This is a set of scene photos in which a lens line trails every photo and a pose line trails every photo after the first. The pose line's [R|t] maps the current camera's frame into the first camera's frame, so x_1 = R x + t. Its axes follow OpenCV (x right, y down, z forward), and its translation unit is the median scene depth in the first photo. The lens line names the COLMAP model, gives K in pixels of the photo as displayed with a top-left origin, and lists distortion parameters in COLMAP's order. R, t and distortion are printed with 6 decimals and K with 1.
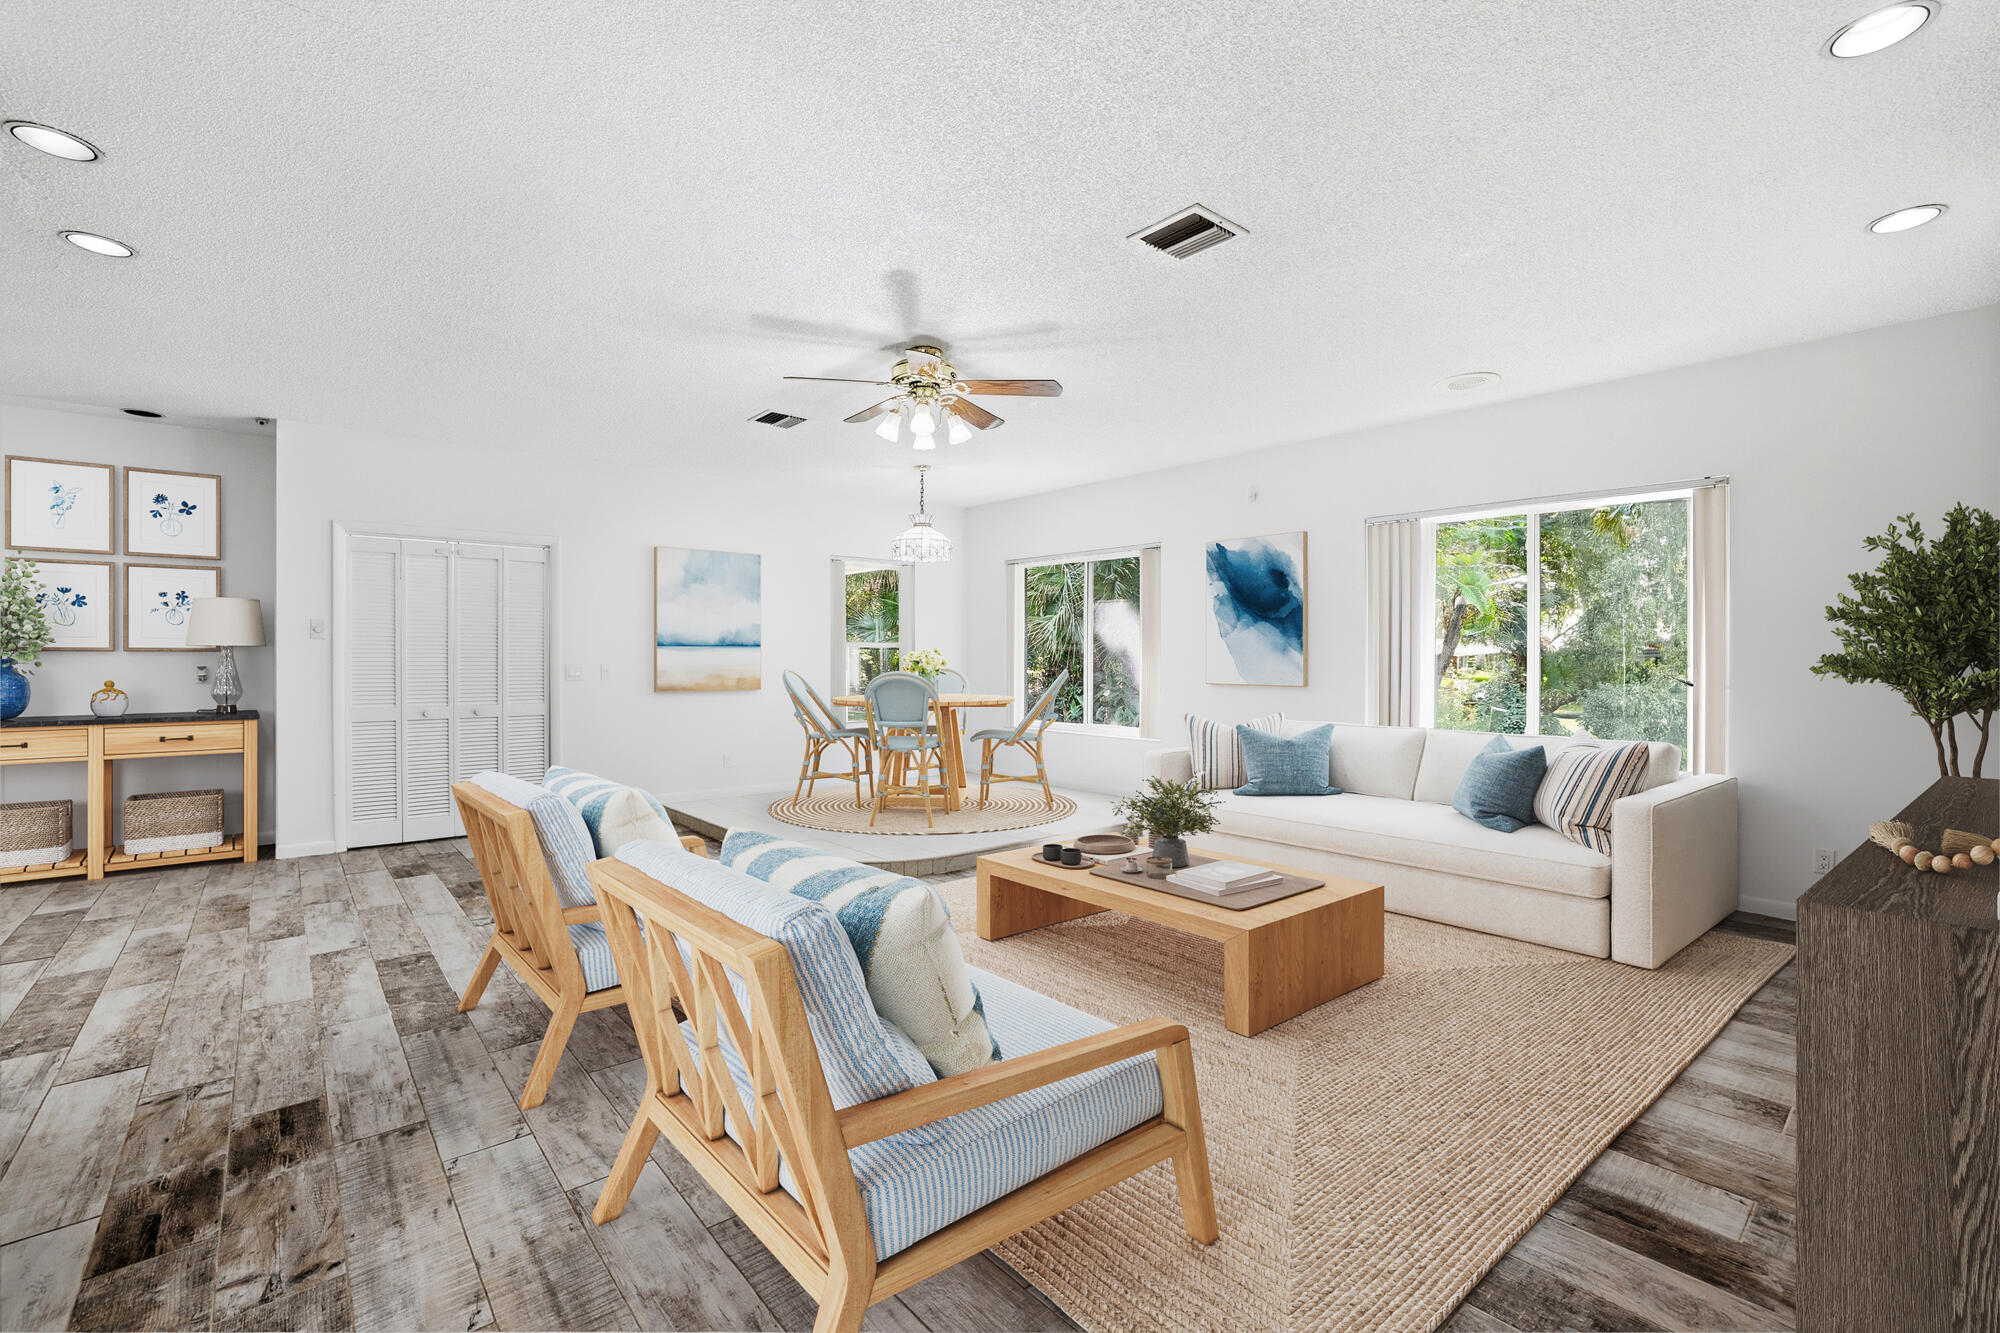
lens RADIAL K [[856.8, 0, 999.0], [0, 856.8, 657.6], [0, 0, 1]] dist [-0.039966, 0.011845]
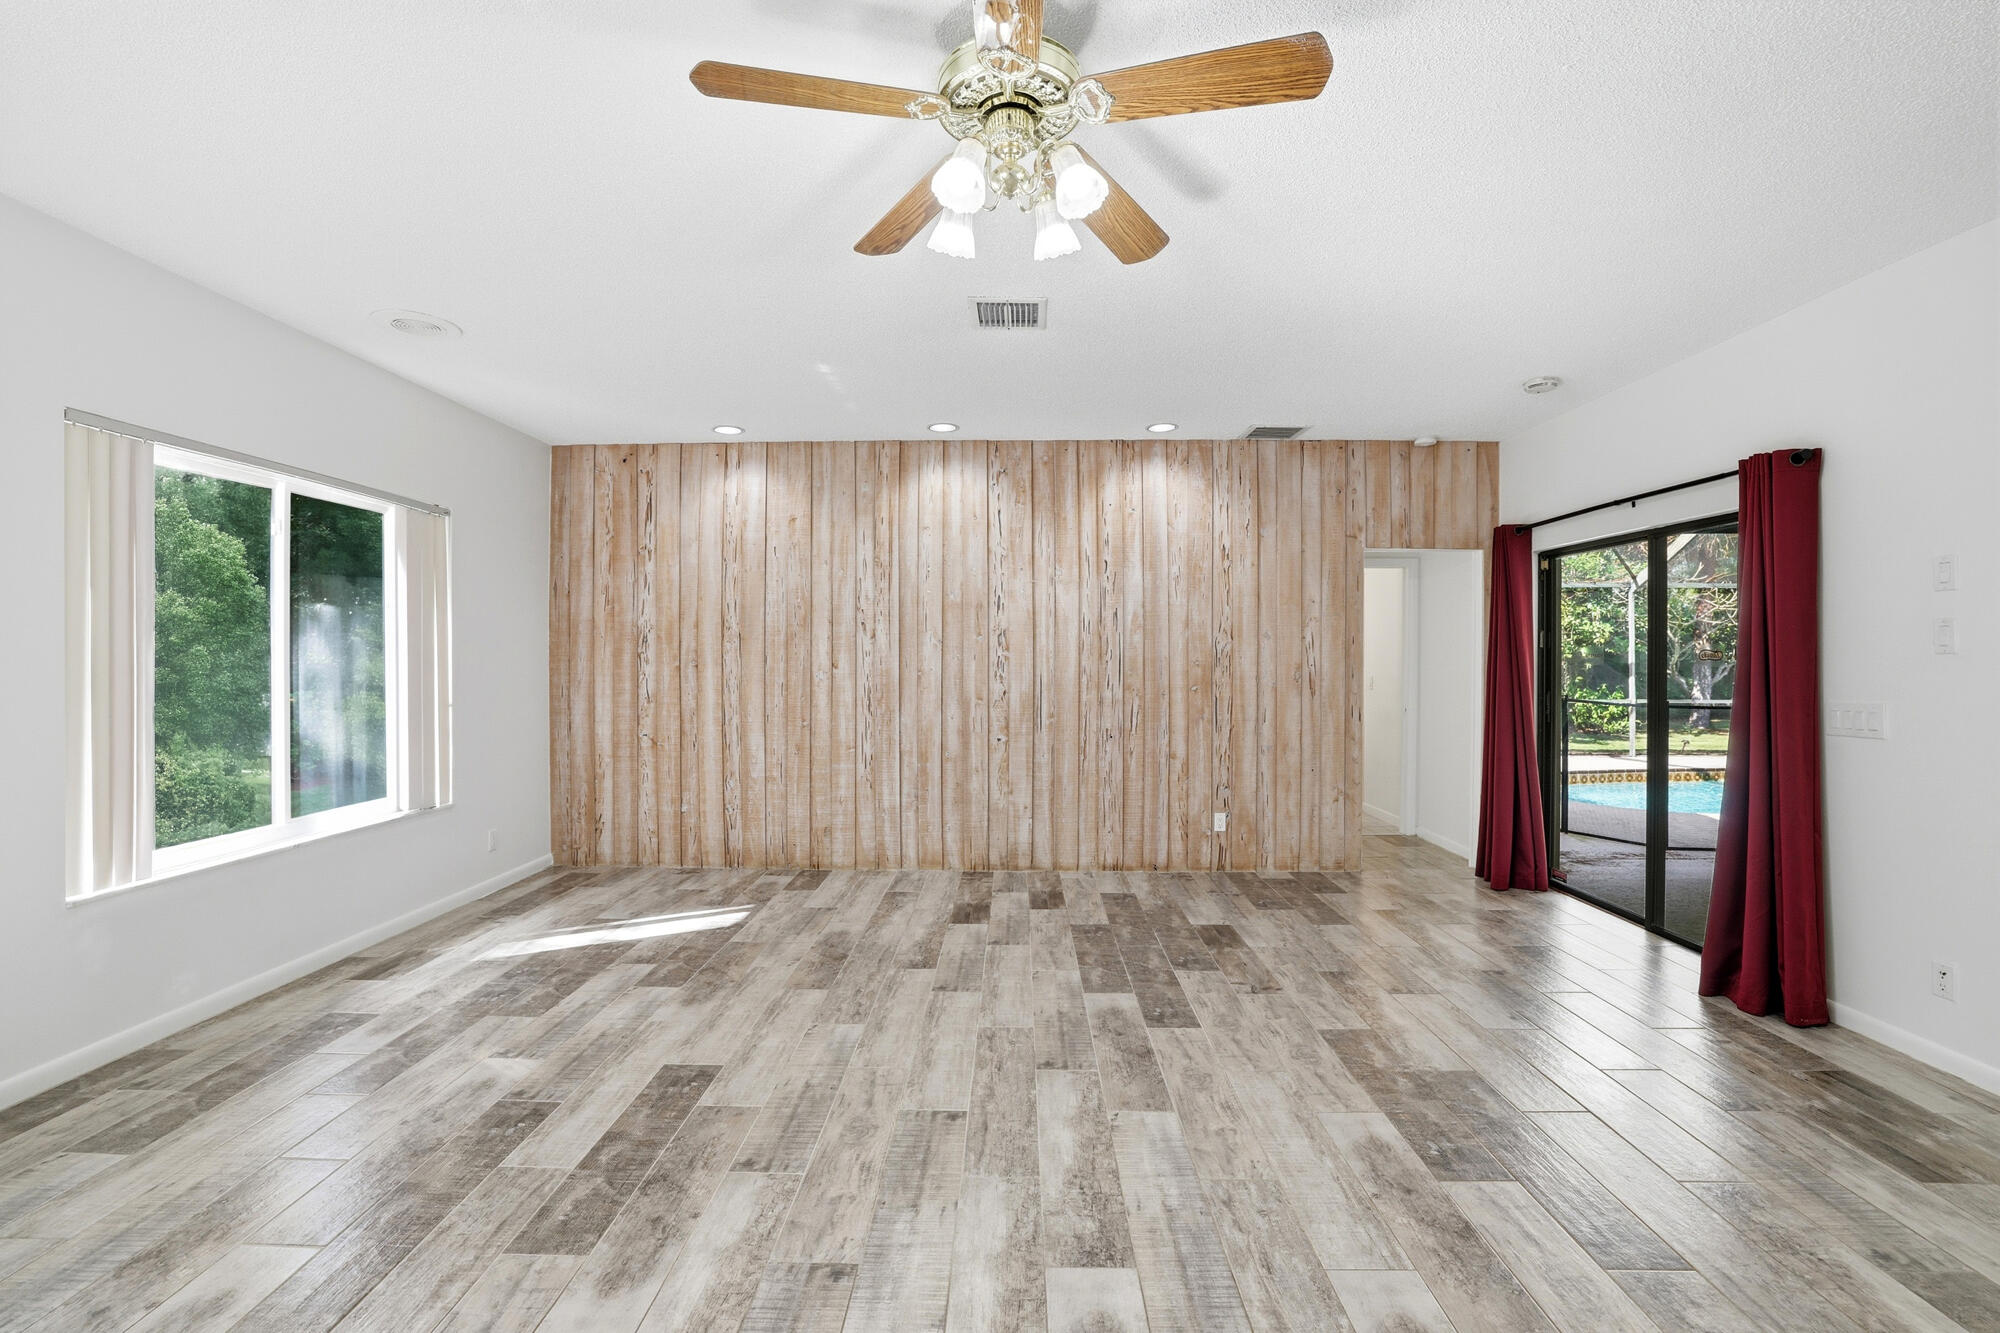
lens RADIAL K [[856.8, 0, 999.0], [0, 856.8, 657.6], [0, 0, 1]] dist [-0.039966, 0.011845]
pose [[-0.738392, -0.004324, 0.674358, -0.582765], [0.001083, 0.999971, 0.007598, -0.049090], [-0.674371, 0.006341, -0.738366, 2.022414]]
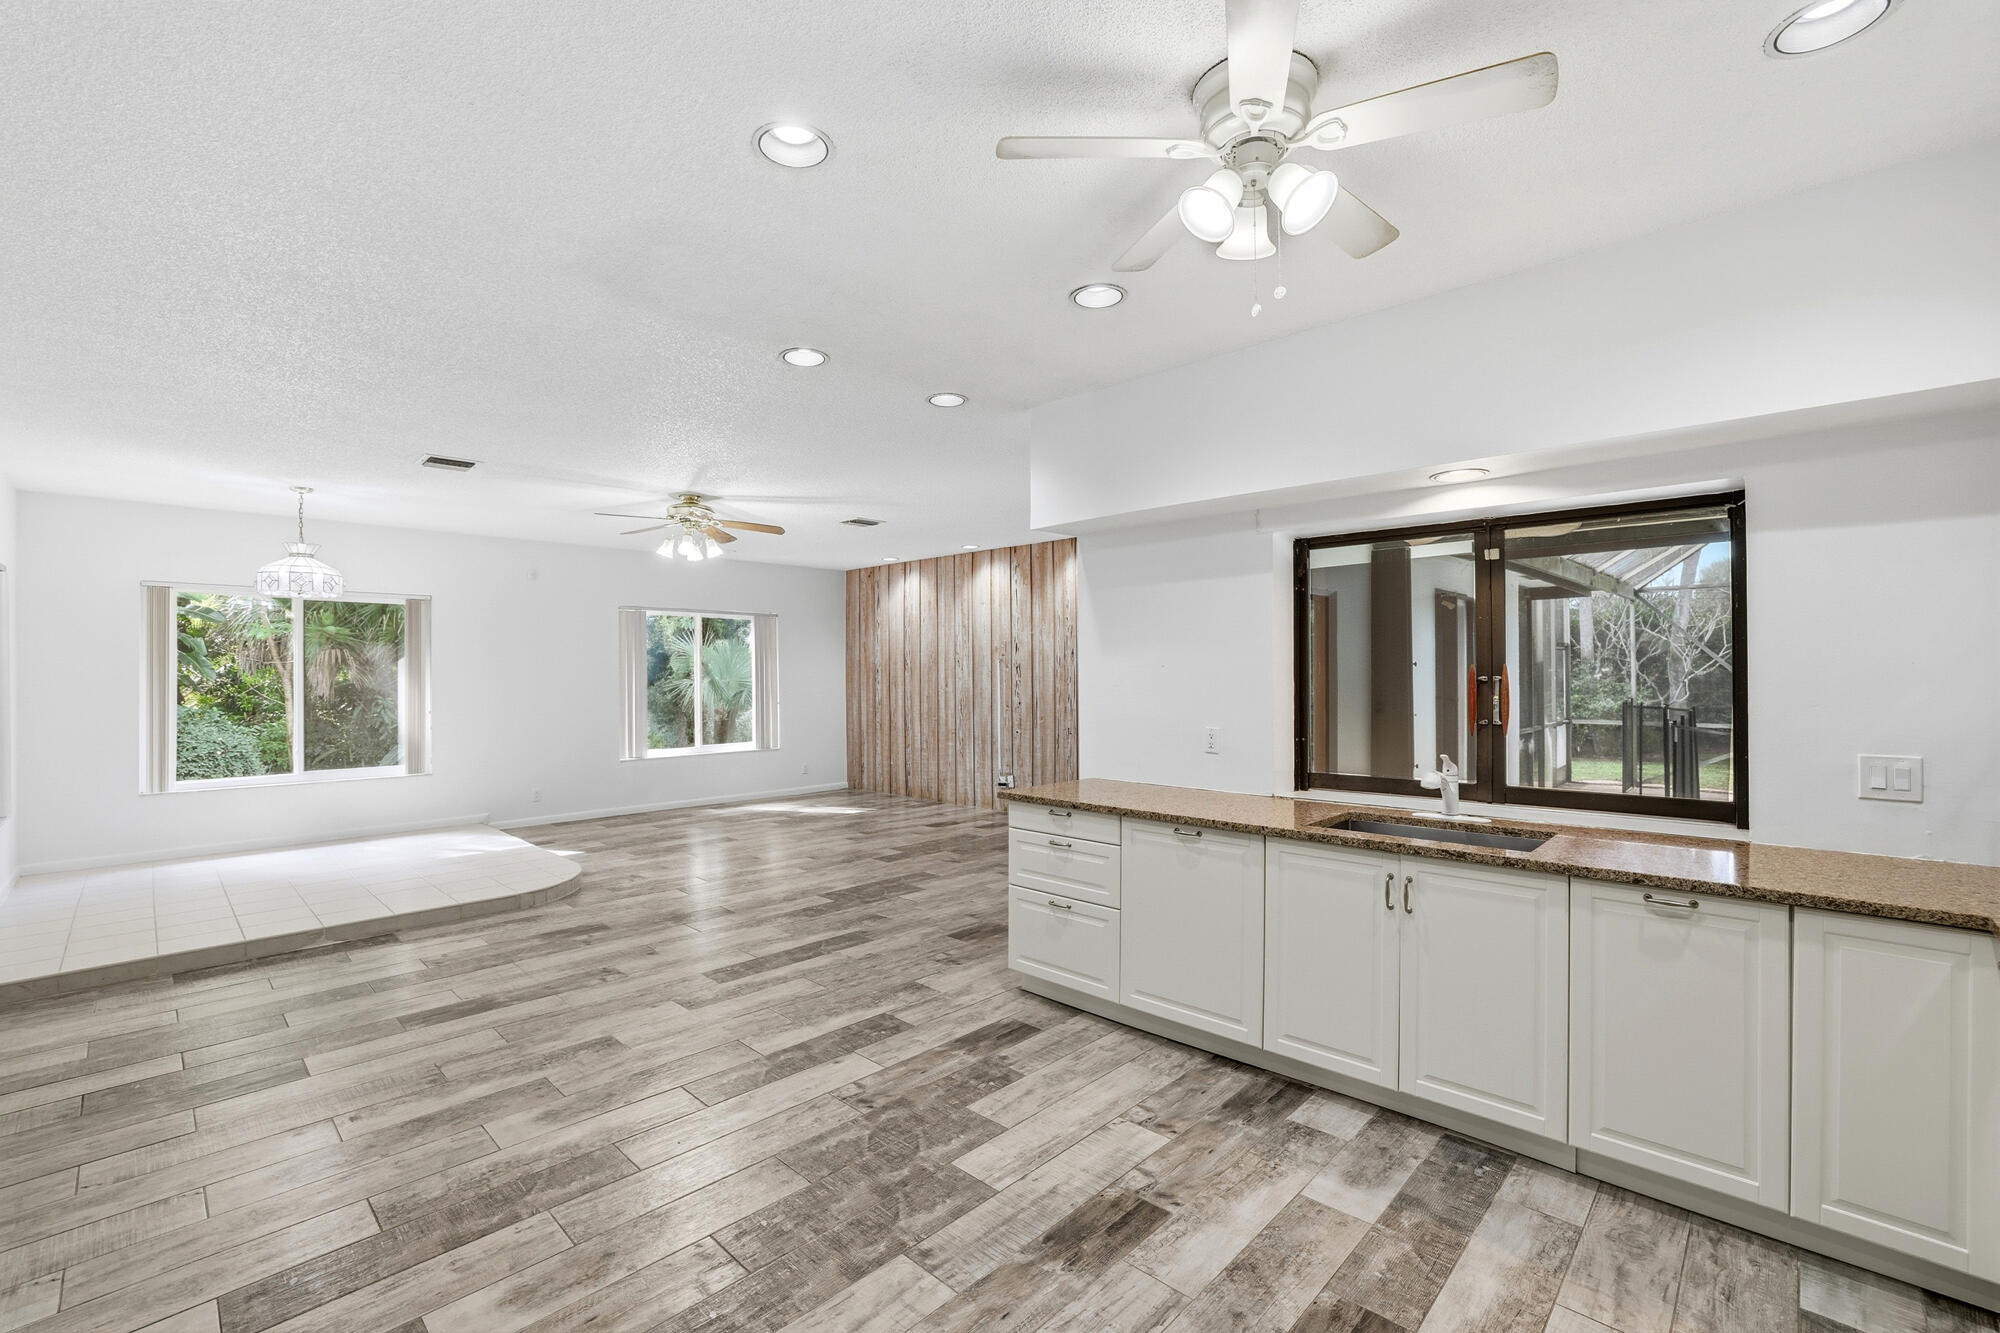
lens RADIAL K [[853.9, 0, 1008.9], [0, 853.9, 677.1], [0, 0, 1]] dist [-0.038217, 0.012431]
pose [[-0.096592, -0.007453, 0.995296, -2.400986], [0.010693, 0.999906, 0.008525, -0.075714], [-0.995267, 0.011467, -0.096503, 0.893847]]
